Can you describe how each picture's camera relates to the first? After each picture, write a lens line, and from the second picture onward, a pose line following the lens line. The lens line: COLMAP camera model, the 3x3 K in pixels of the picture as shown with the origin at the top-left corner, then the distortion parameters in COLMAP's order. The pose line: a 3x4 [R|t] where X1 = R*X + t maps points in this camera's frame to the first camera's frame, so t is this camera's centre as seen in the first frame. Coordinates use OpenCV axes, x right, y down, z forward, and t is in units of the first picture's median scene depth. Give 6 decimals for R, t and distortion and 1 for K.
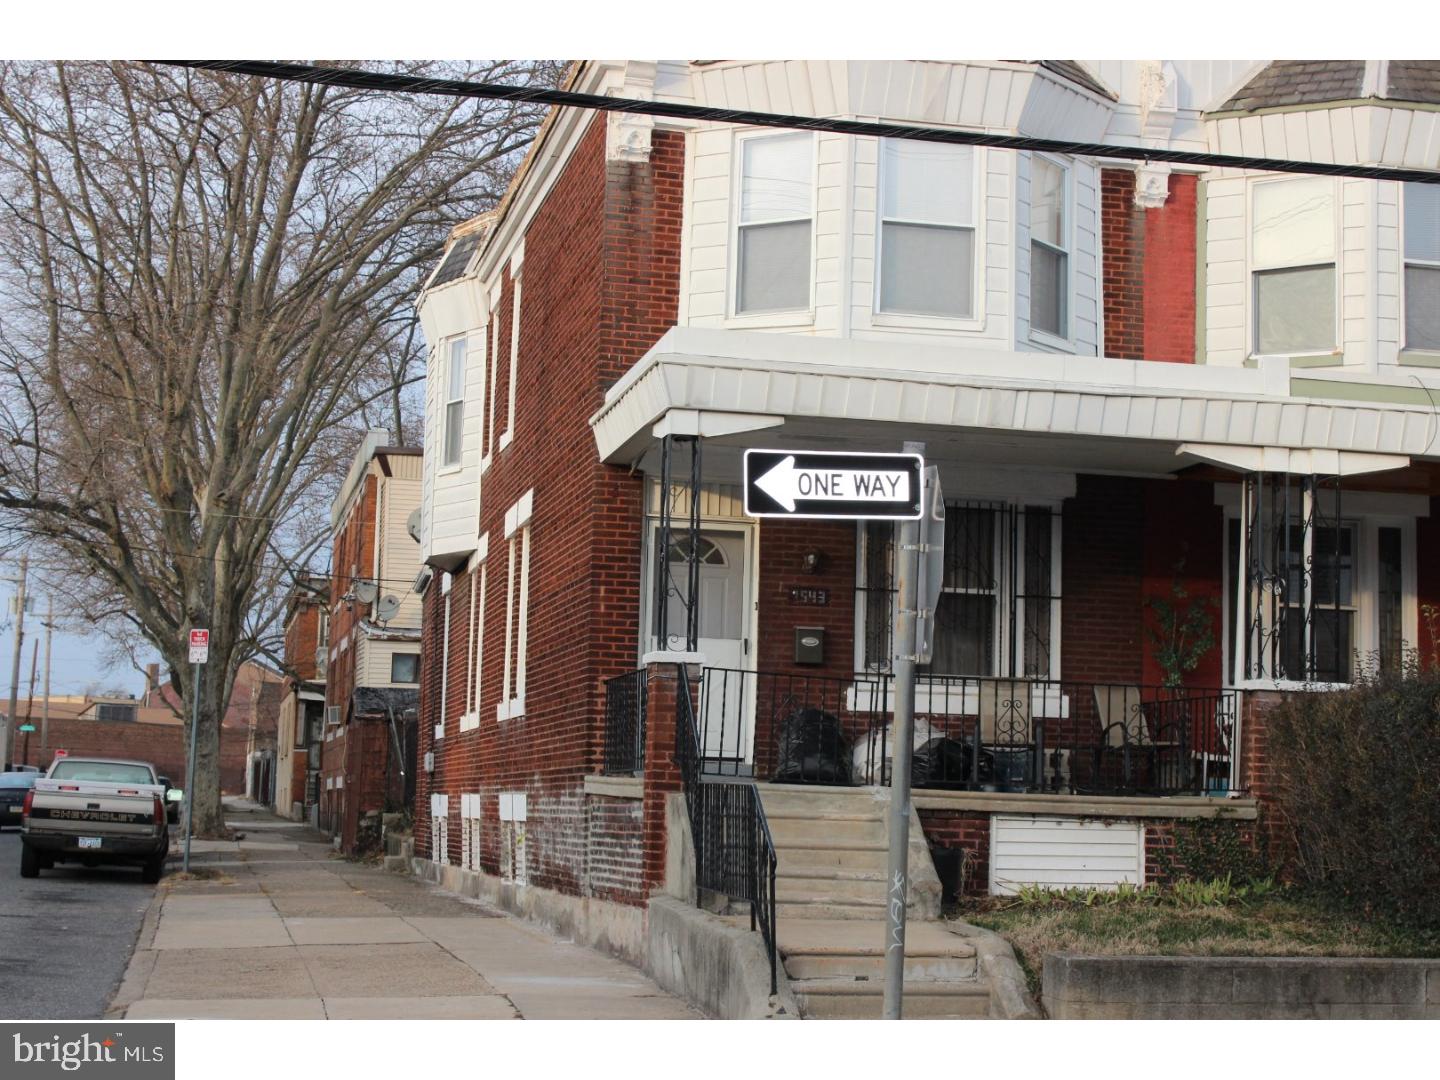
lens RADIAL K [[2467.0, 0, 717.8], [0, 2467.0, 536.7], [0, 0, 1]] dist [0.024959, 0.000000]
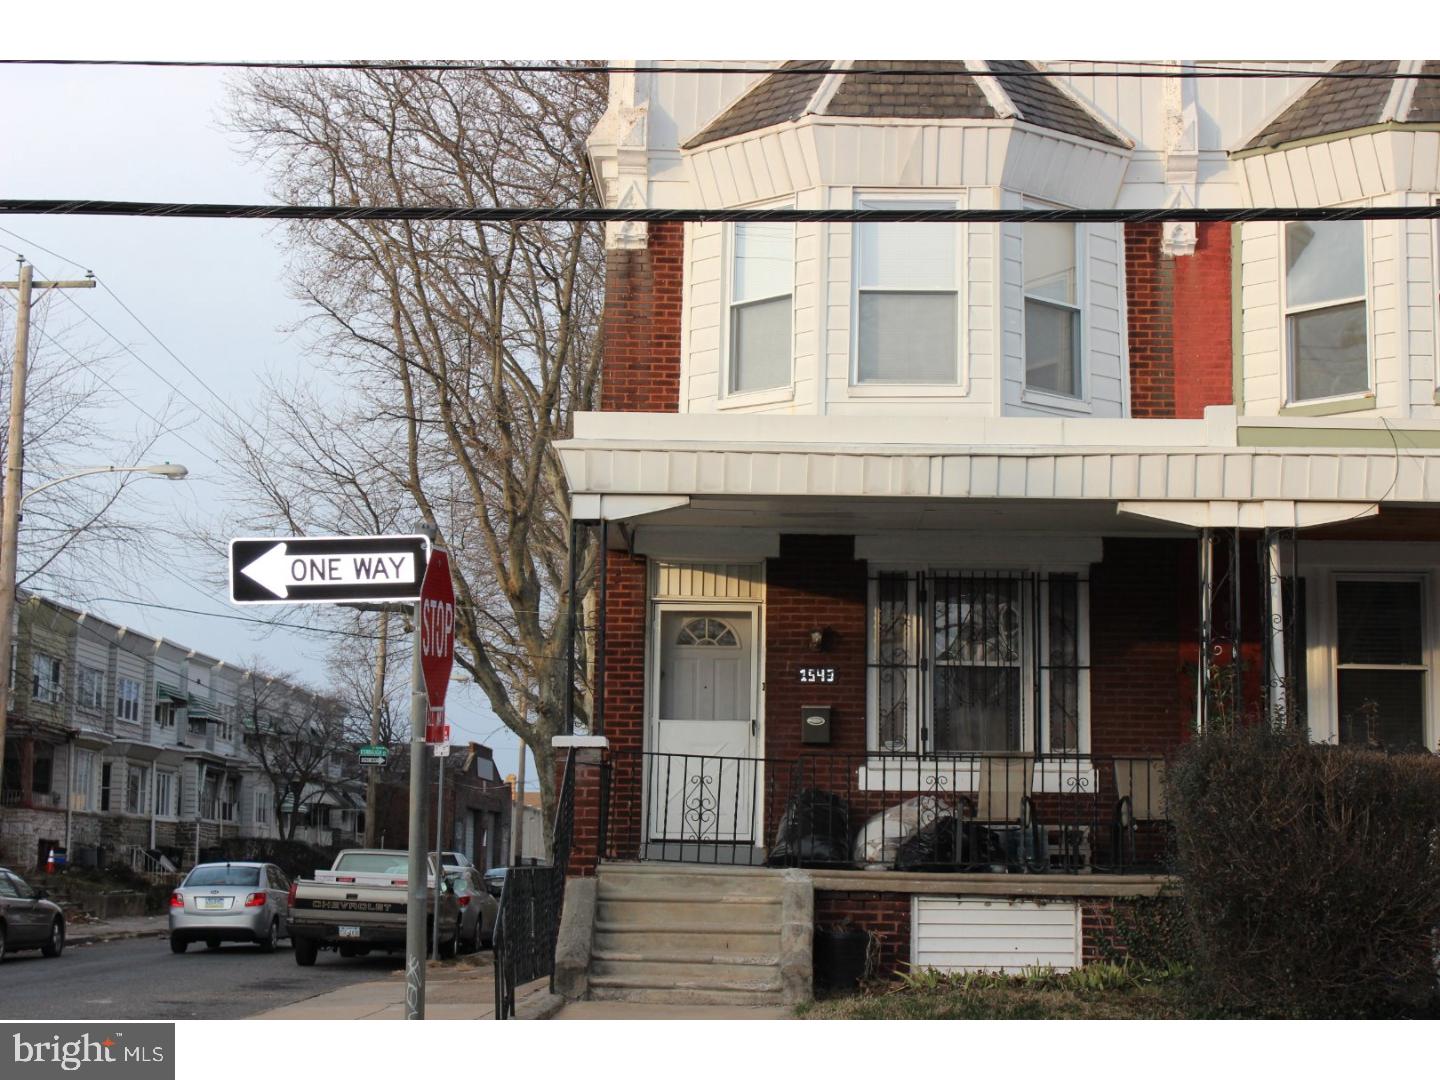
lens RADIAL K [[2467.0, 0, 717.9], [0, 2467.0, 540.9], [0, 0, 1]] dist [0.024959, 0.000000]
pose [[0.969482, -0.046511, -0.240708, 0.239488], [0.038712, 0.998564, -0.037030, 0.005821], [0.242085, 0.026582, 0.969891, 0.034374]]
